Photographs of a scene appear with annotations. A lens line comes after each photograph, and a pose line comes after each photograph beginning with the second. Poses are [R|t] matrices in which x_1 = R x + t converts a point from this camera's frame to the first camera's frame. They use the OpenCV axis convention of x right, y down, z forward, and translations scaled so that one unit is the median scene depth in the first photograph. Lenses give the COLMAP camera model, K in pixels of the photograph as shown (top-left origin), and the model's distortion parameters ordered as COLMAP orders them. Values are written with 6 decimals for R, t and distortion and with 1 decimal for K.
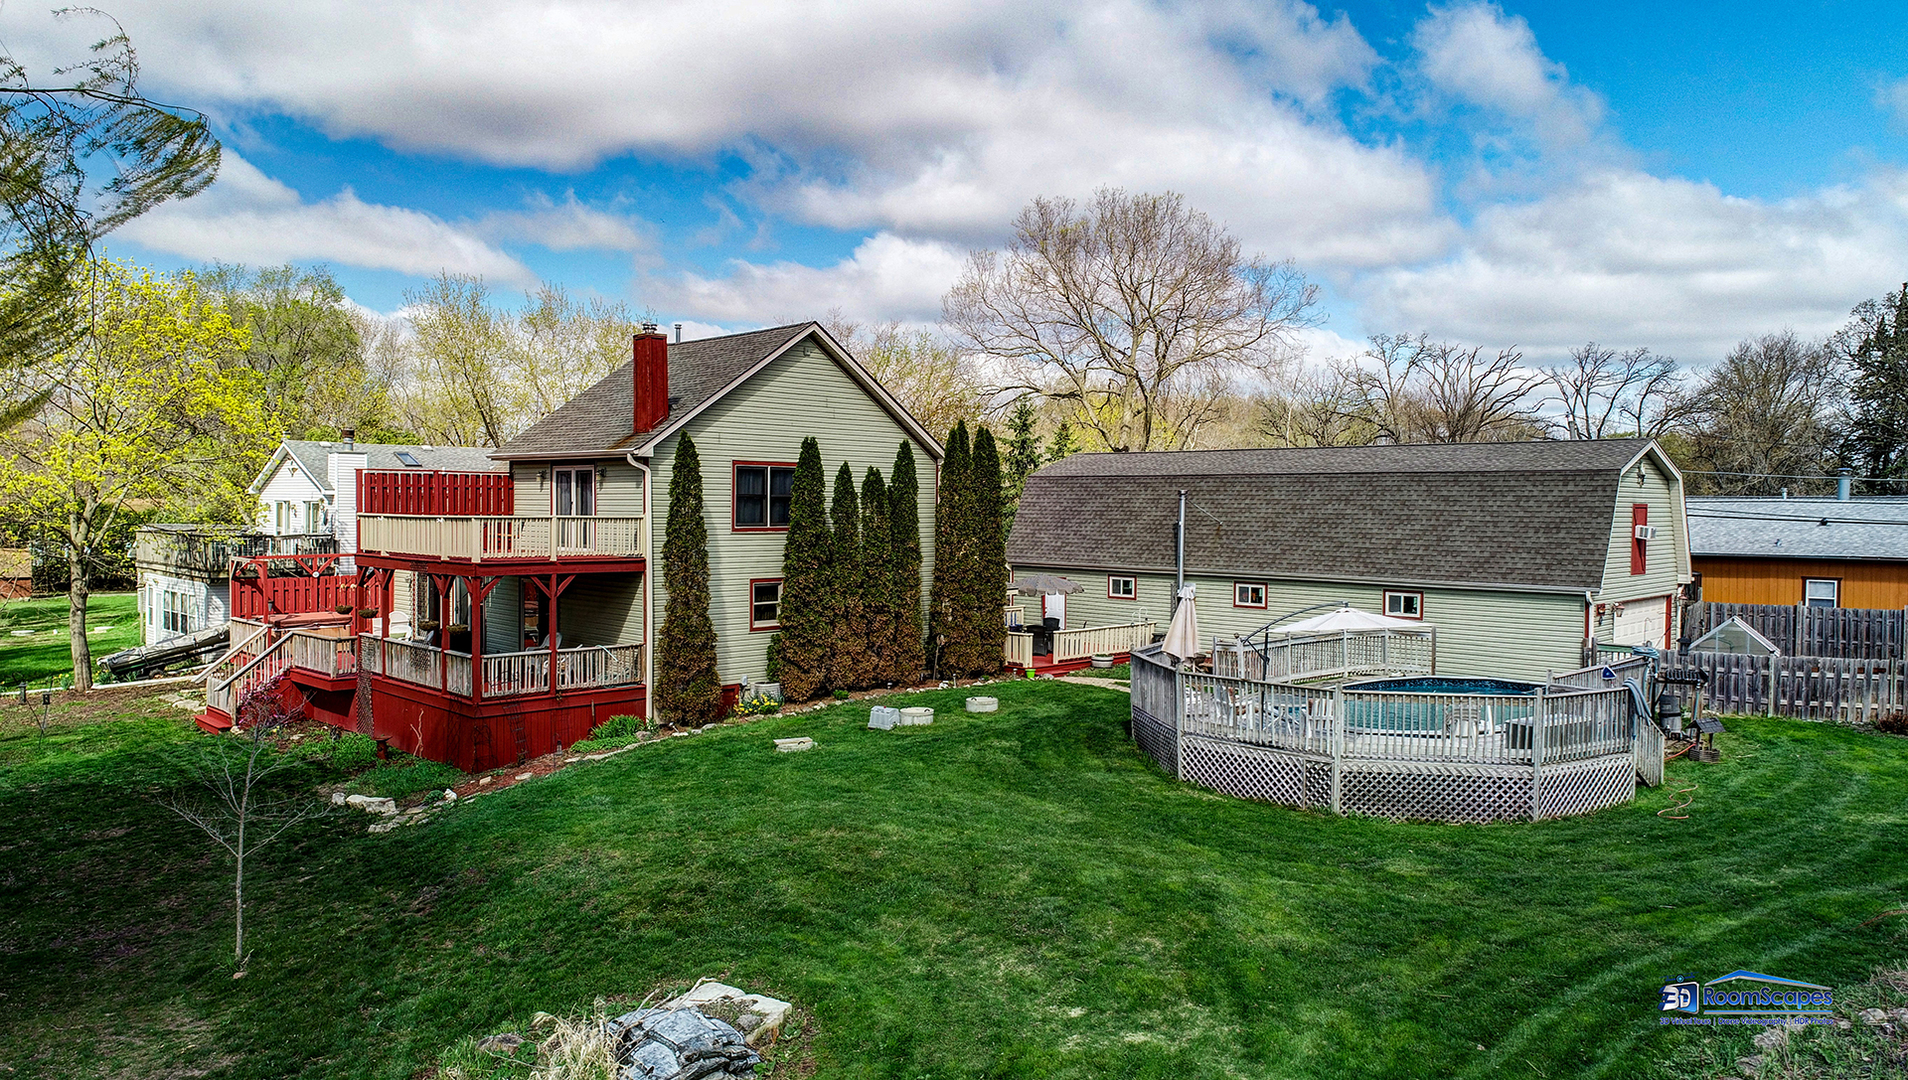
lens RADIAL K [[1286.9, 0, 959.8], [0, 1286.9, 544.4], [0, 0, 1]] dist [0.001357, -0.002293]
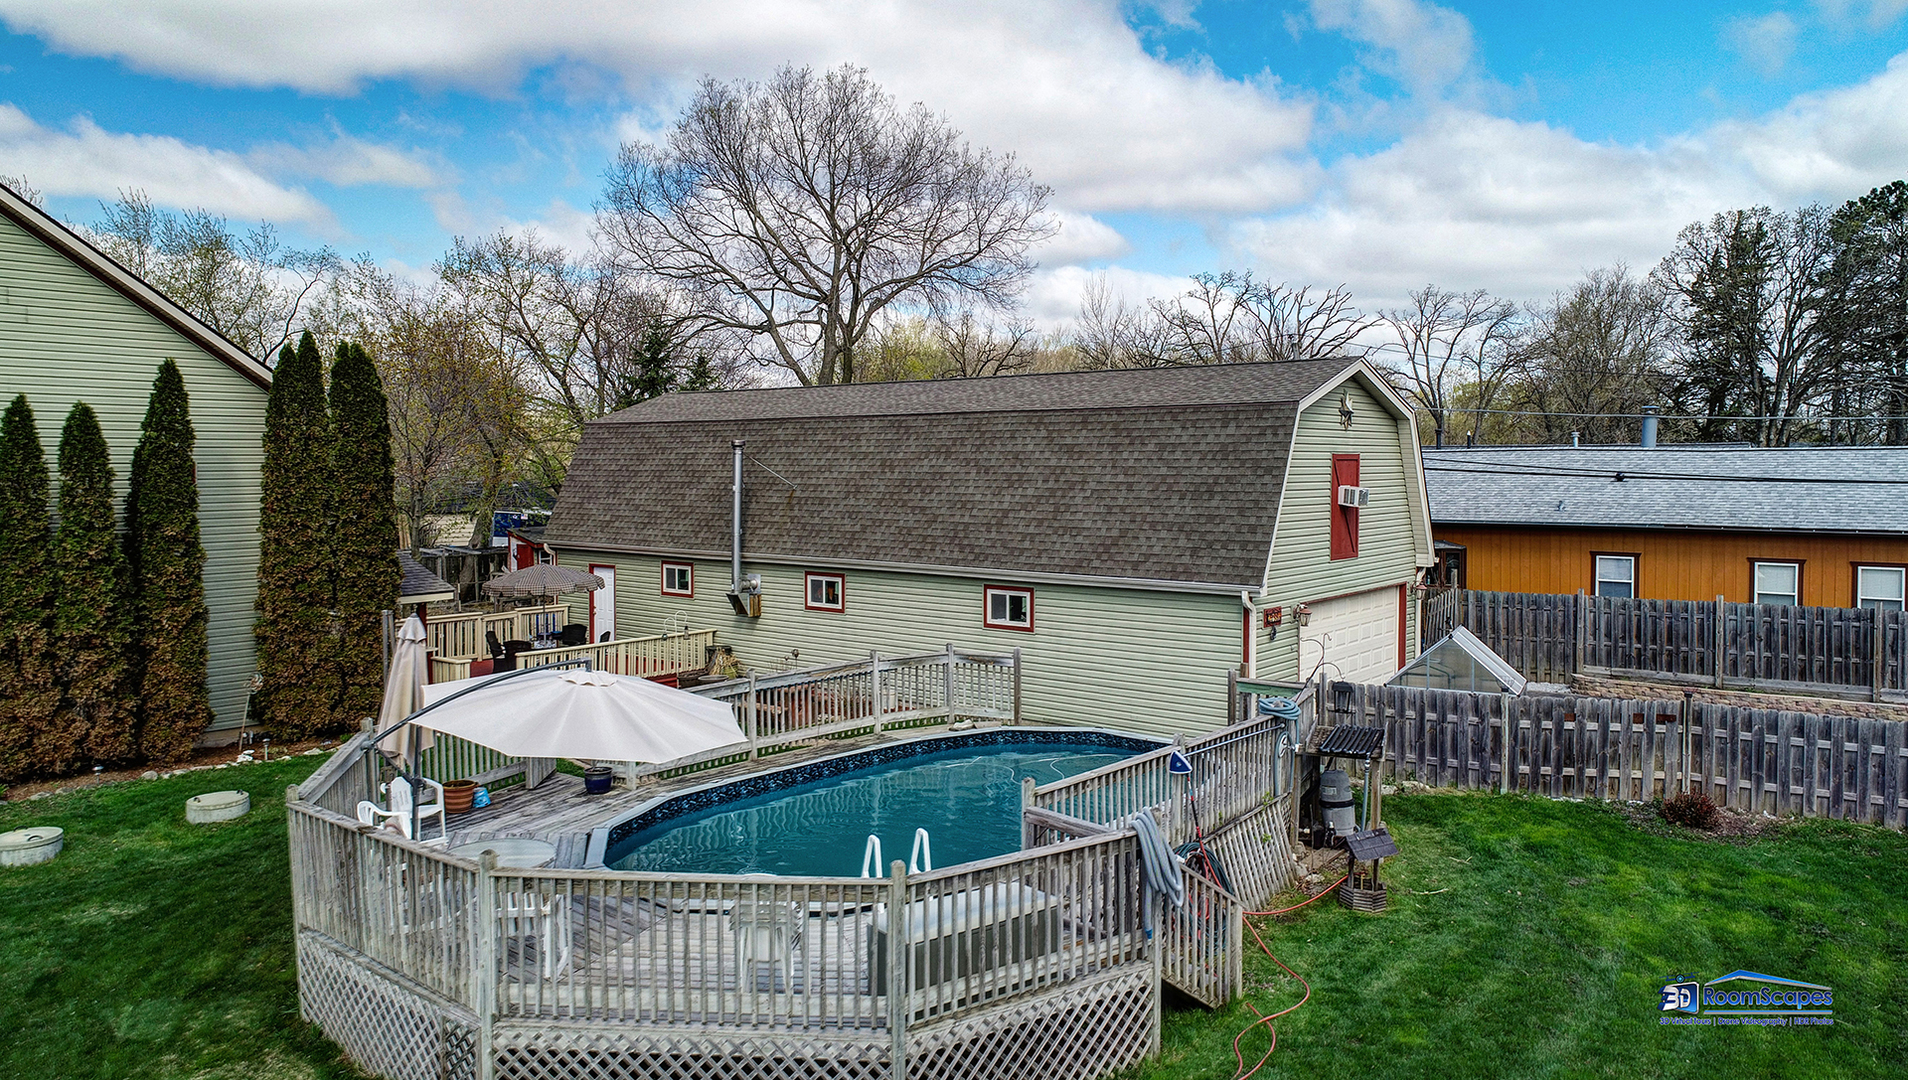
lens RADIAL K [[1310.6, 0, 958.2], [0, 1310.6, 488.7], [0, 0, 1]] dist [-0.005985, -0.004137]
pose [[0.996182, -0.011332, 0.086564, 0.255179], [0.012243, 0.999875, -0.010006, -0.008536], [-0.086440, 0.011027, 0.996196, 0.317628]]
